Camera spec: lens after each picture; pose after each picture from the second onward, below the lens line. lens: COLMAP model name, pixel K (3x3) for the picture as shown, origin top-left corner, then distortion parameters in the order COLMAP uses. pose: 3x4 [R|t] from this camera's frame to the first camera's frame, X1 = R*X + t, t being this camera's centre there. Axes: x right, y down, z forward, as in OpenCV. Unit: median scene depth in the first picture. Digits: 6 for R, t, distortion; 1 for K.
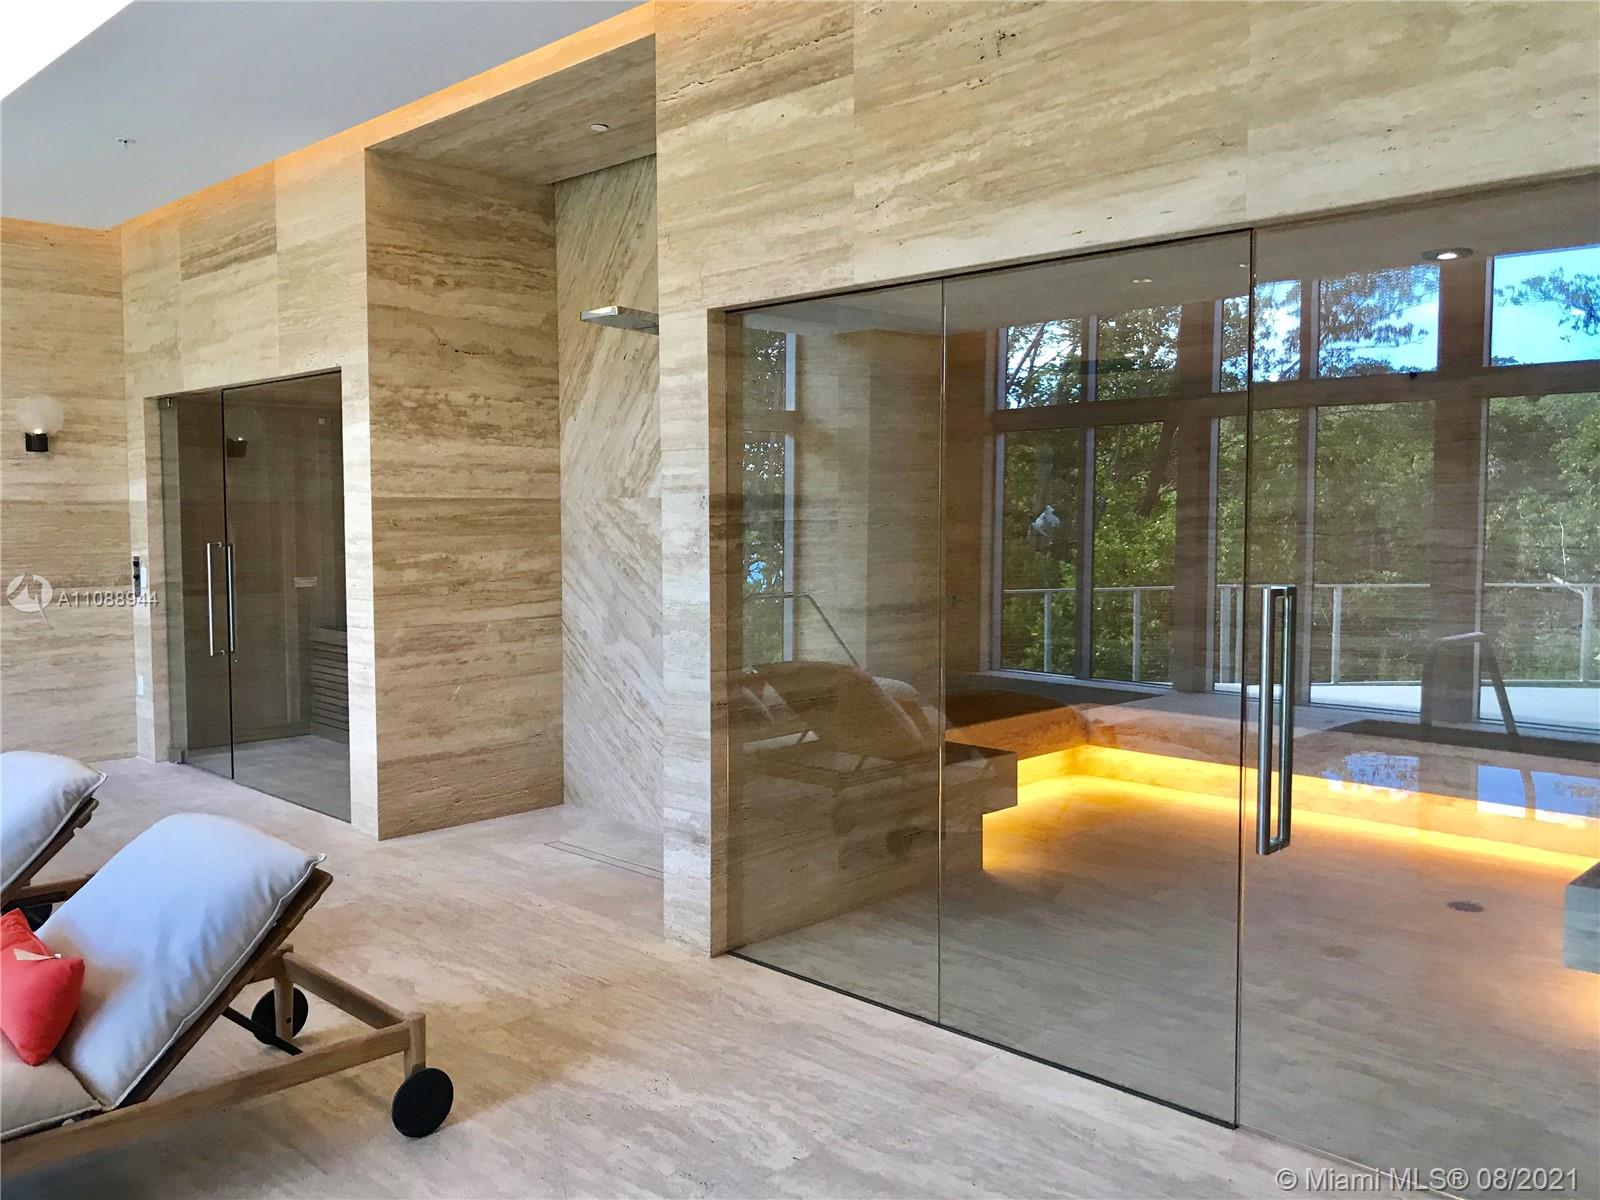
lens RADIAL K [[1303.5, 0, 799.6], [0, 1303.5, 595.7], [0, 0, 1]] dist [-0.001984, 0.001941]
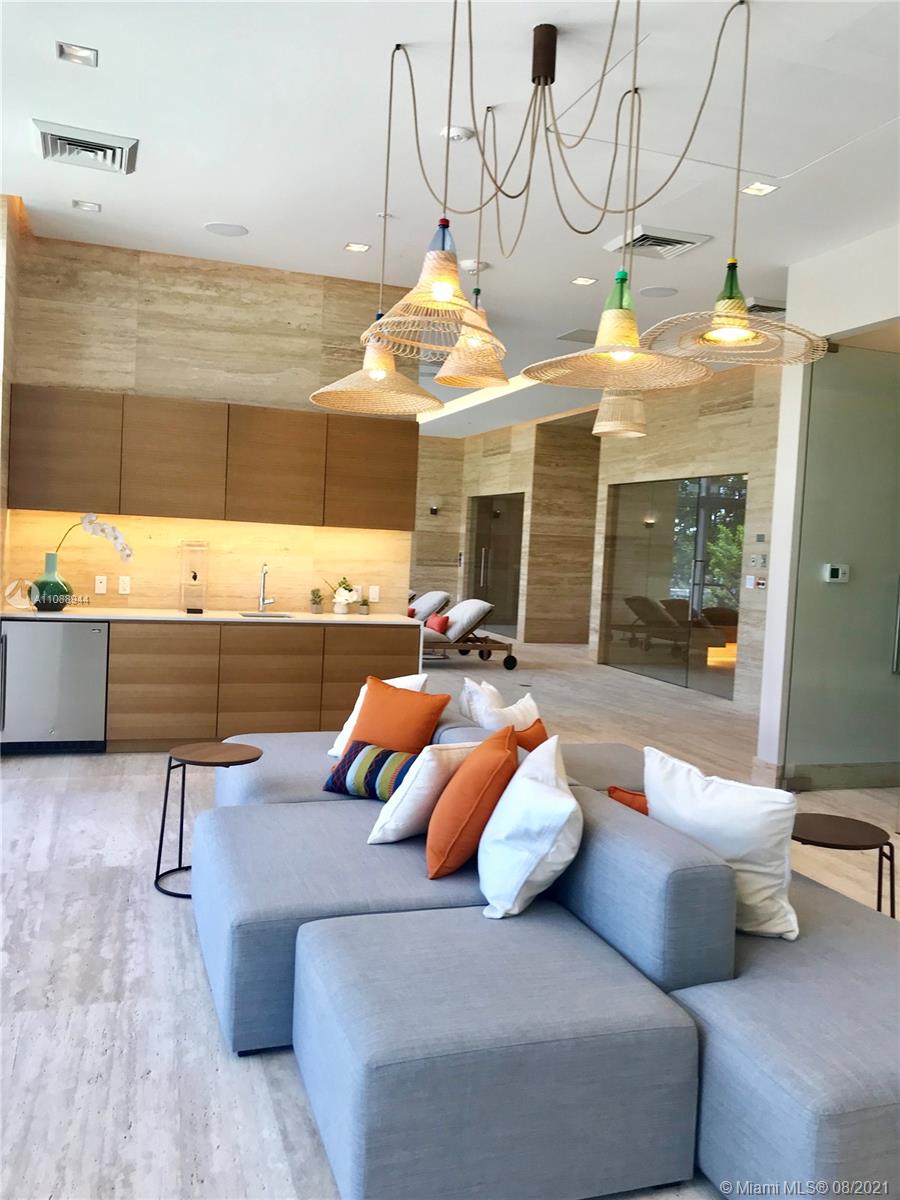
lens RADIAL K [[977.7, 0, 451.3], [0, 977.7, 598.9], [0, 0, 1]] dist [-0.001984, 0.001941]
pose [[0.888280, 0.070932, -0.453793, 0.557494], [-0.080888, 0.996720, -0.002538, 0.097943], [0.452124, 0.038960, 0.891104, -1.127586]]
